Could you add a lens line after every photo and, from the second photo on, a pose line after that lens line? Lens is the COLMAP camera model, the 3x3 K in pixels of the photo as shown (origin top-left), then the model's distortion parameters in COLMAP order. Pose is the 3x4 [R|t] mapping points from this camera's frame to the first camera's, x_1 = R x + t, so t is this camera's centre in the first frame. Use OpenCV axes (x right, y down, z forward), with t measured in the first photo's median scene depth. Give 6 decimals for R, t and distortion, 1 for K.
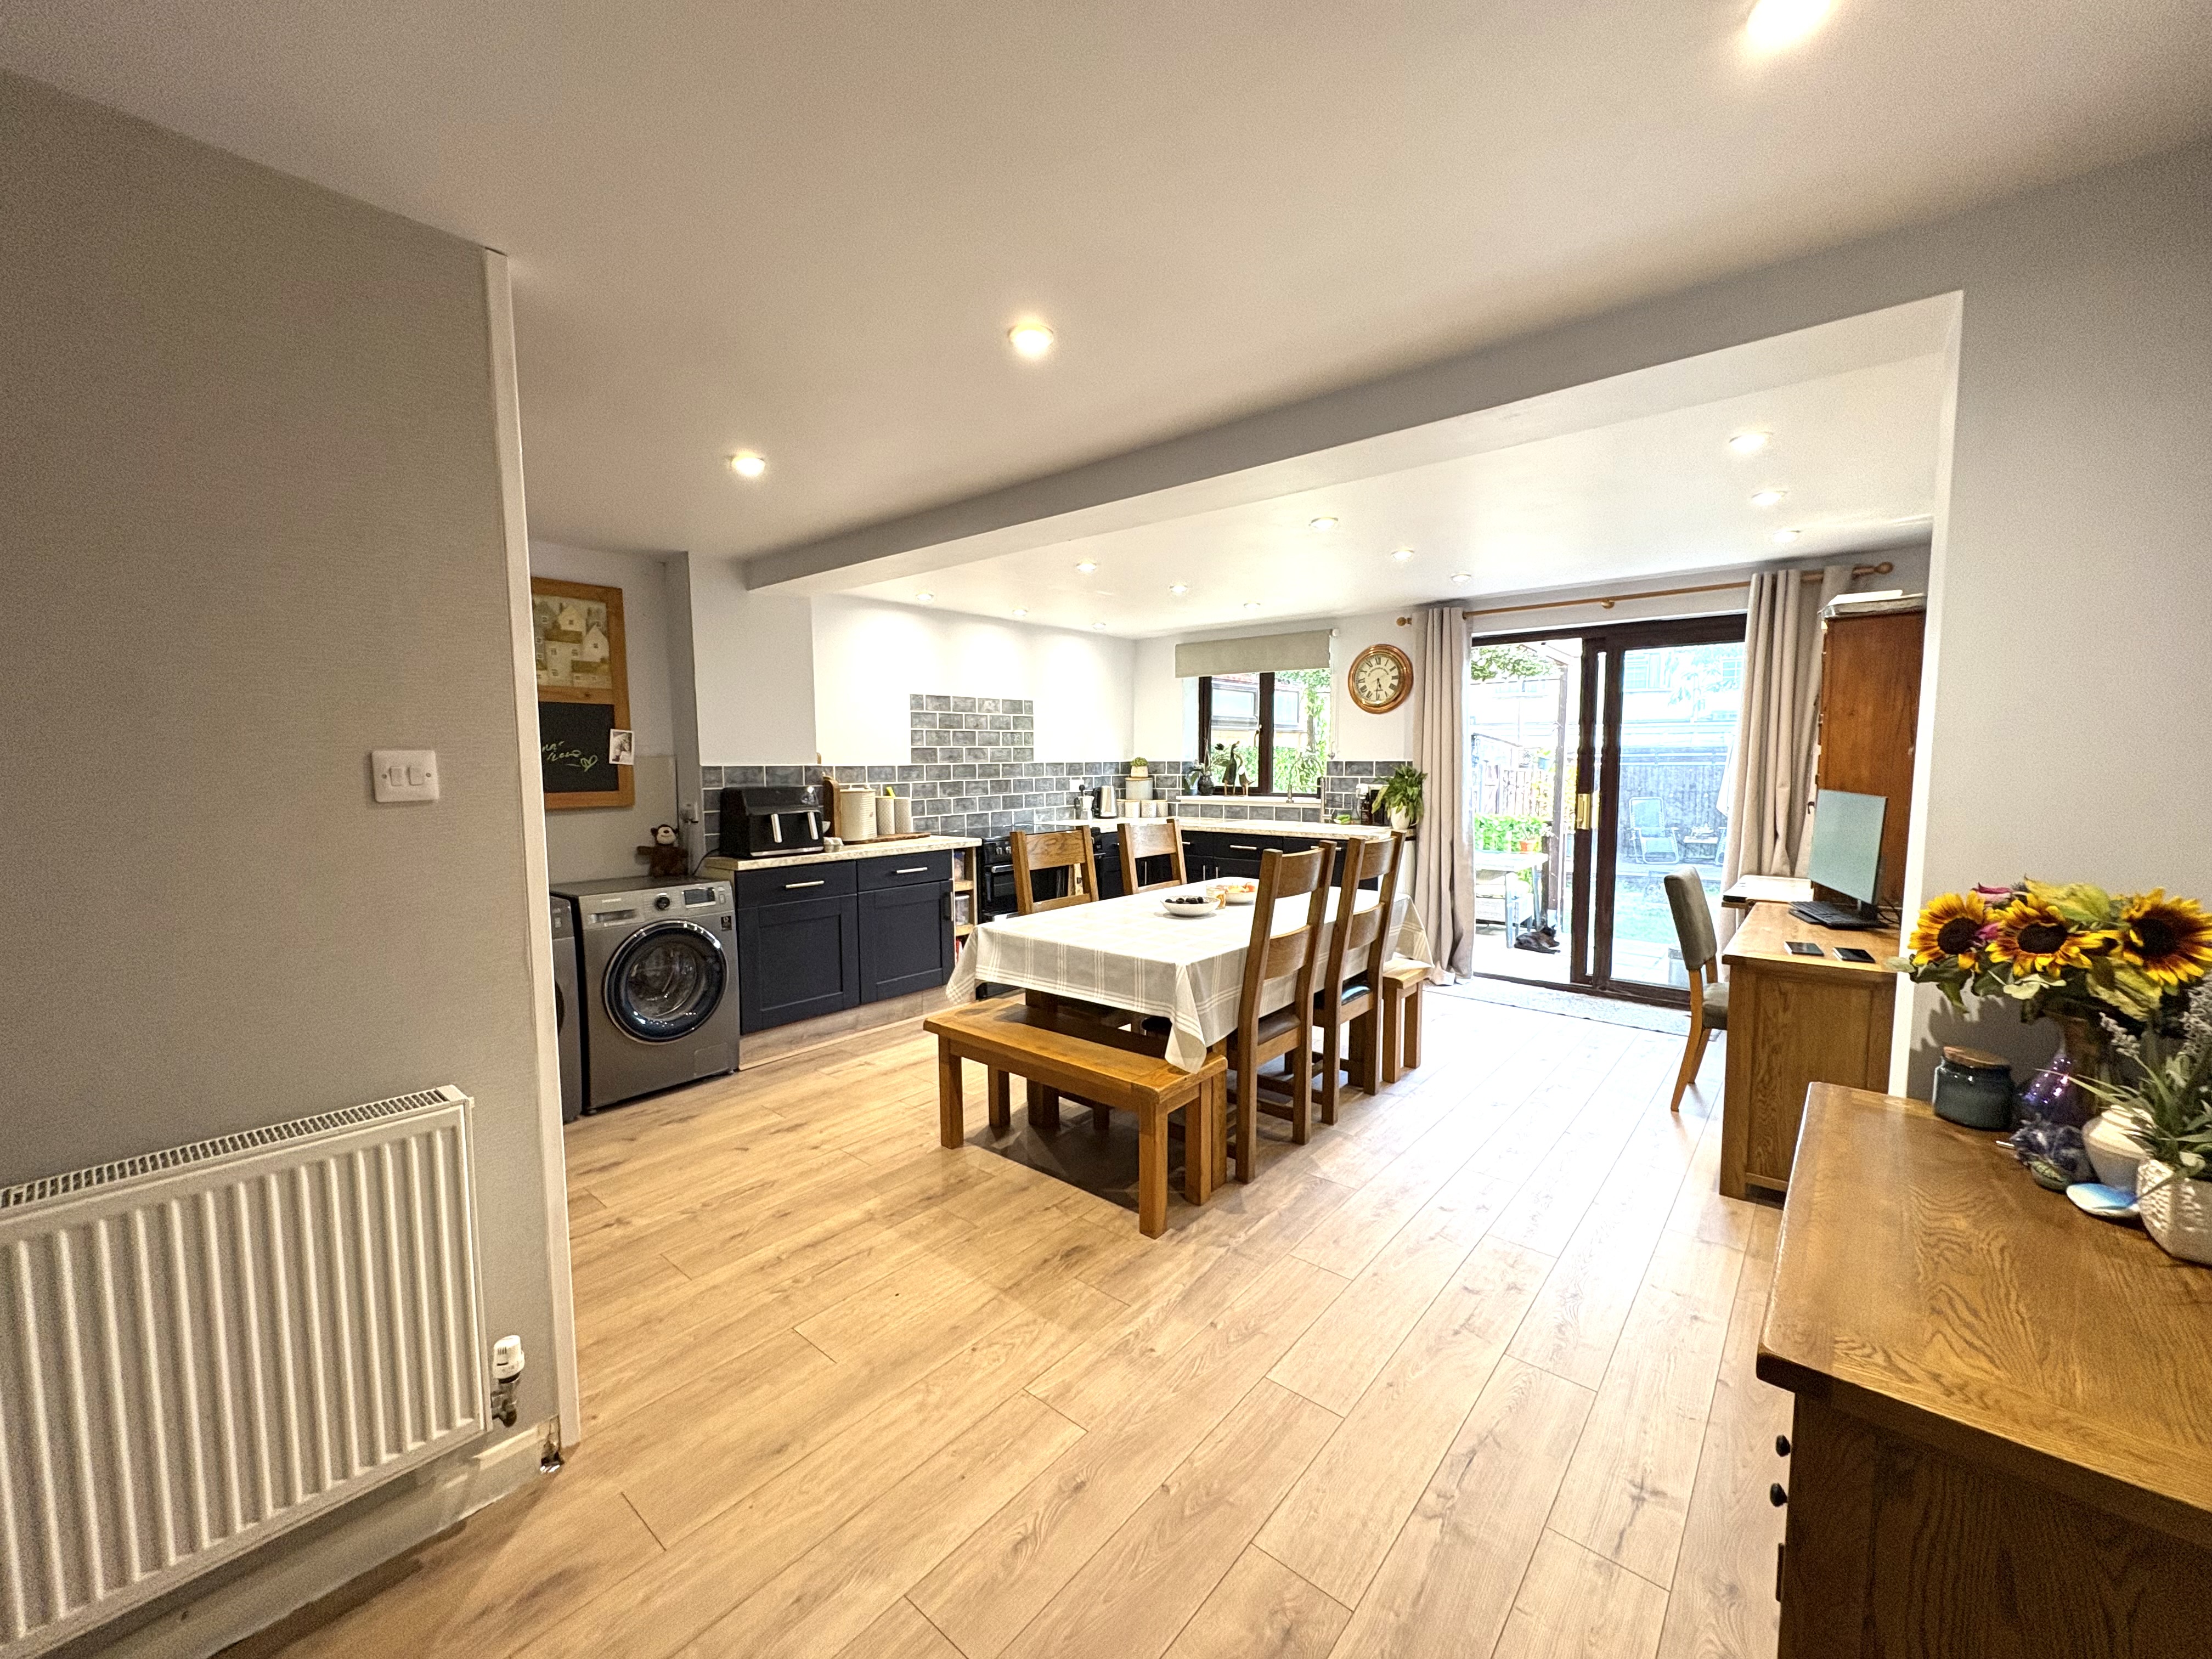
lens RADIAL K [[881.8, 0, 1107.0], [0, 881.8, 830.8], [0, 0, 1]] dist [-0.000382, 0.001170]
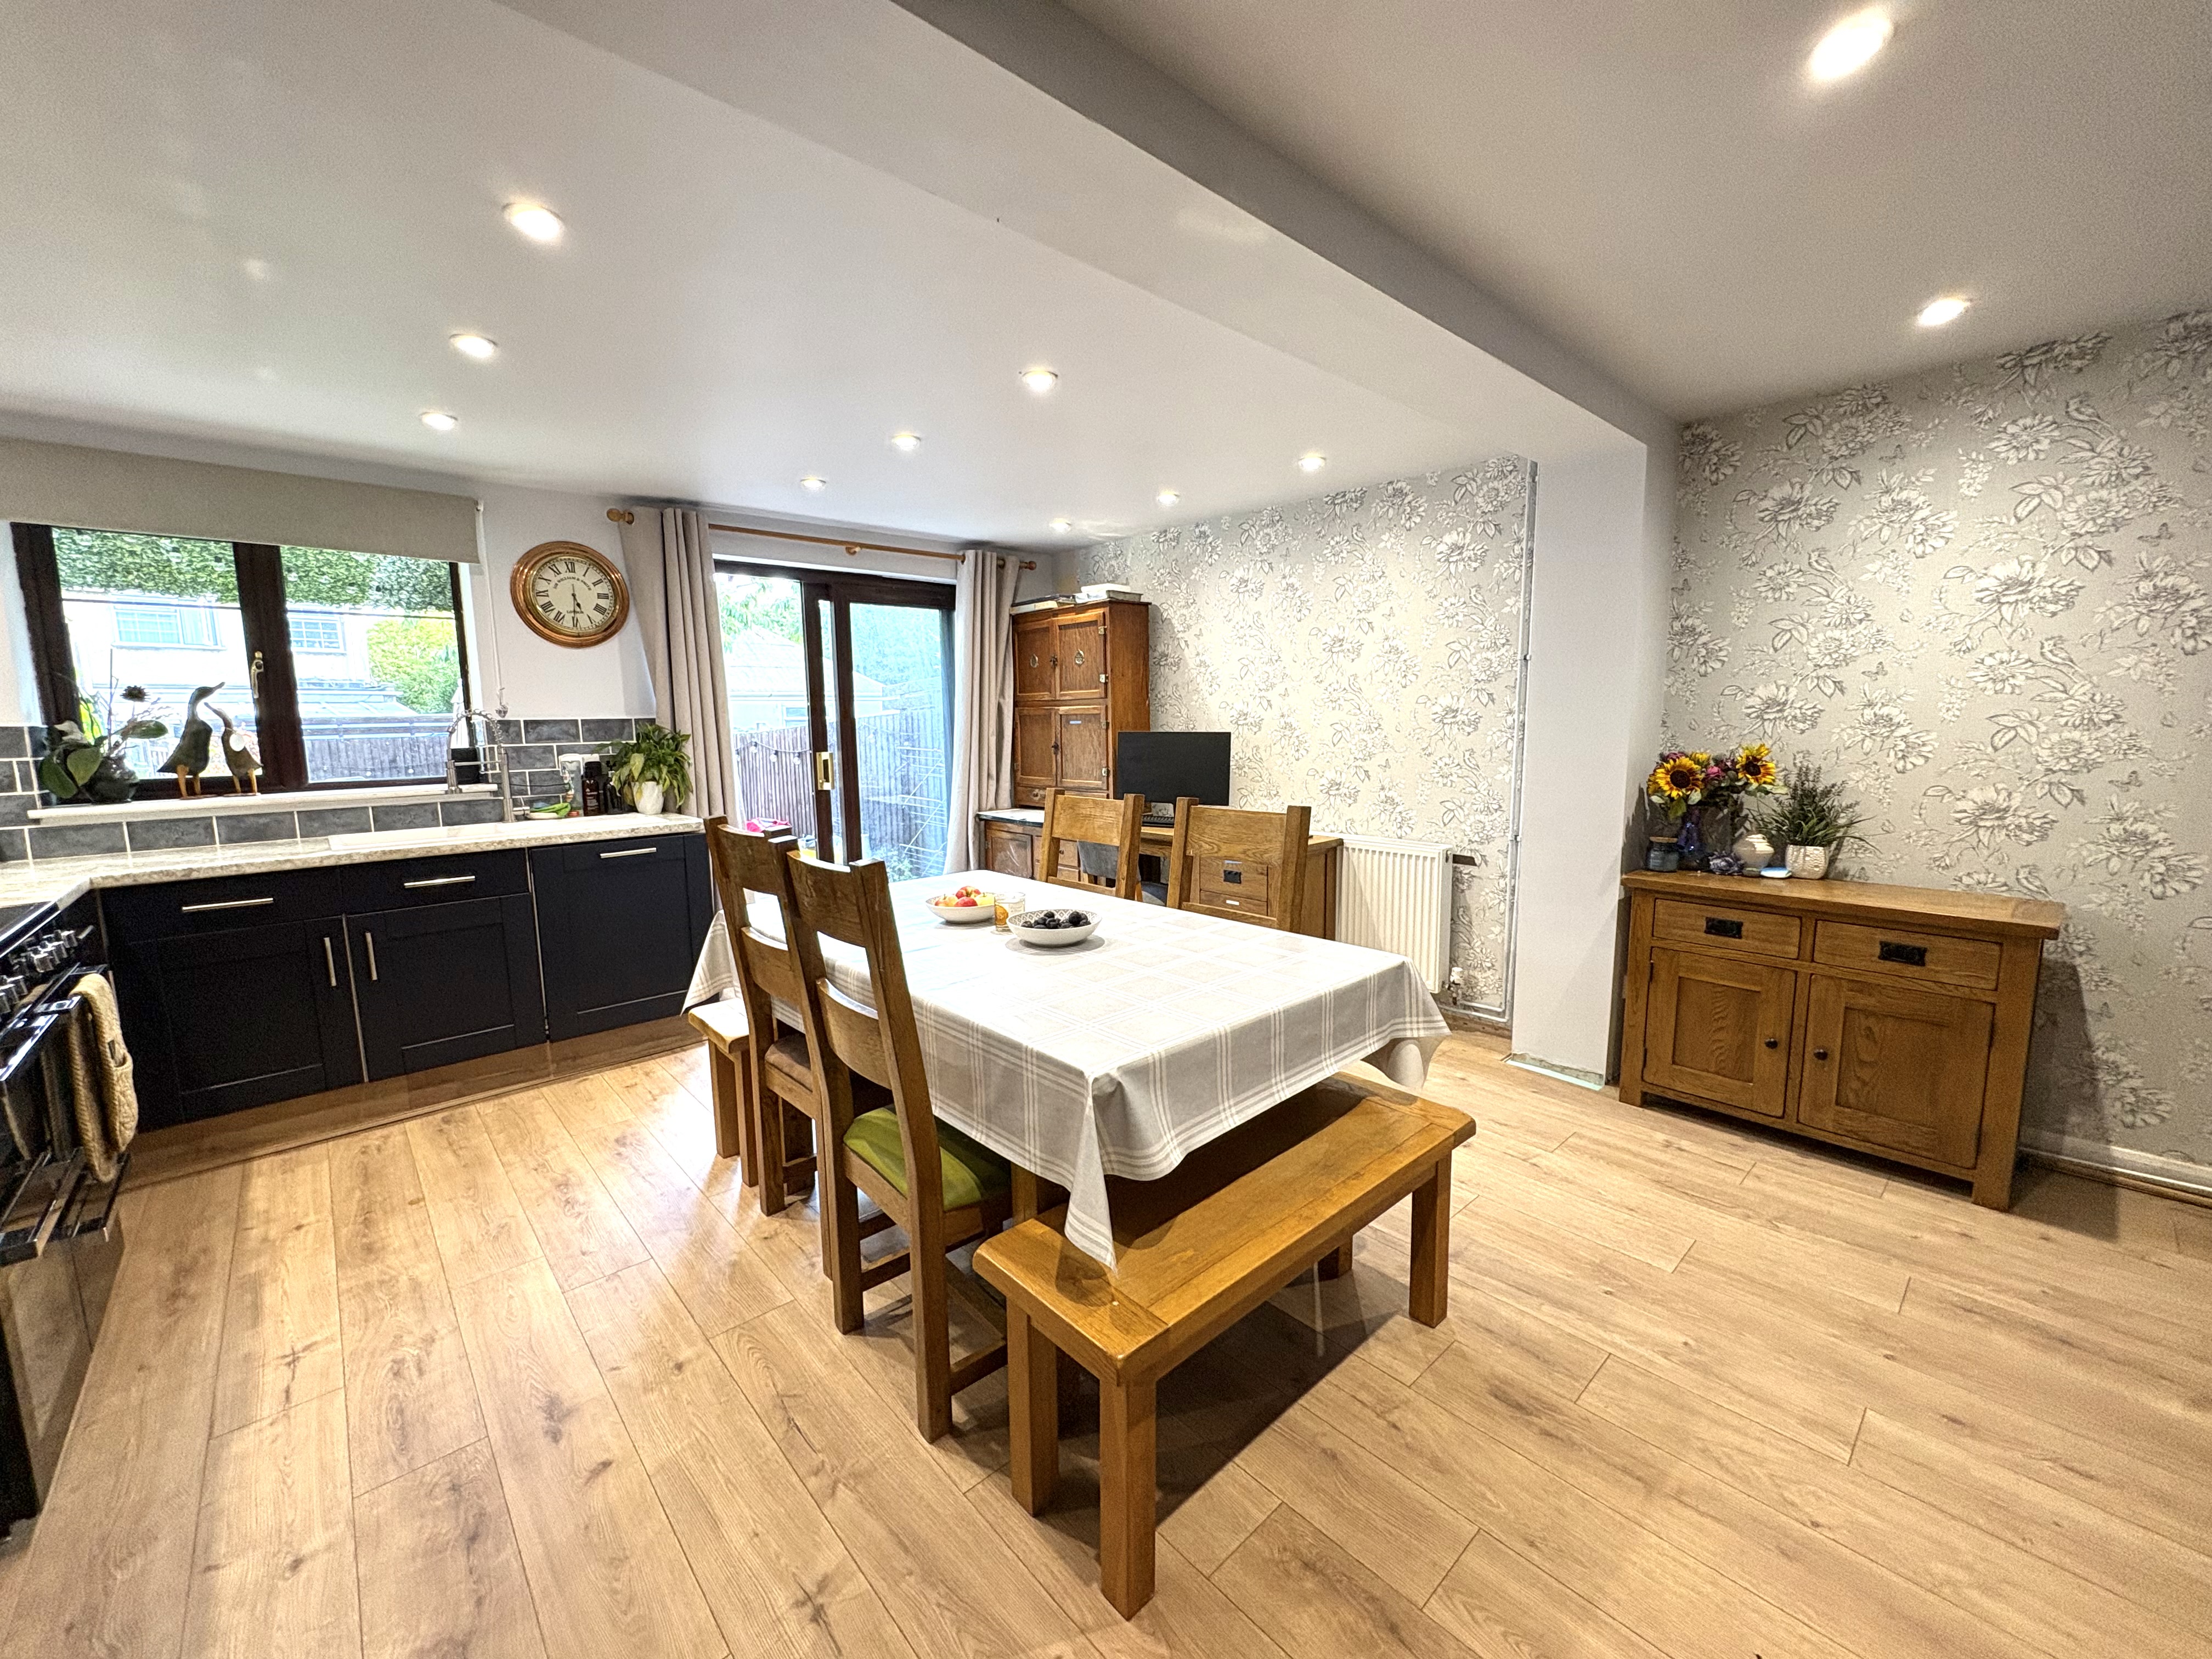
lens RADIAL K [[881.8, 0, 1107.8], [0, 881.8, 828.4], [0, 0, 1]] dist [-0.000382, 0.001170]
pose [[0.125535, -0.120474, 0.984747, -0.319136], [0.097691, 0.989277, 0.108574, -0.031611], [-0.987268, 0.082571, 0.135958, 0.537325]]
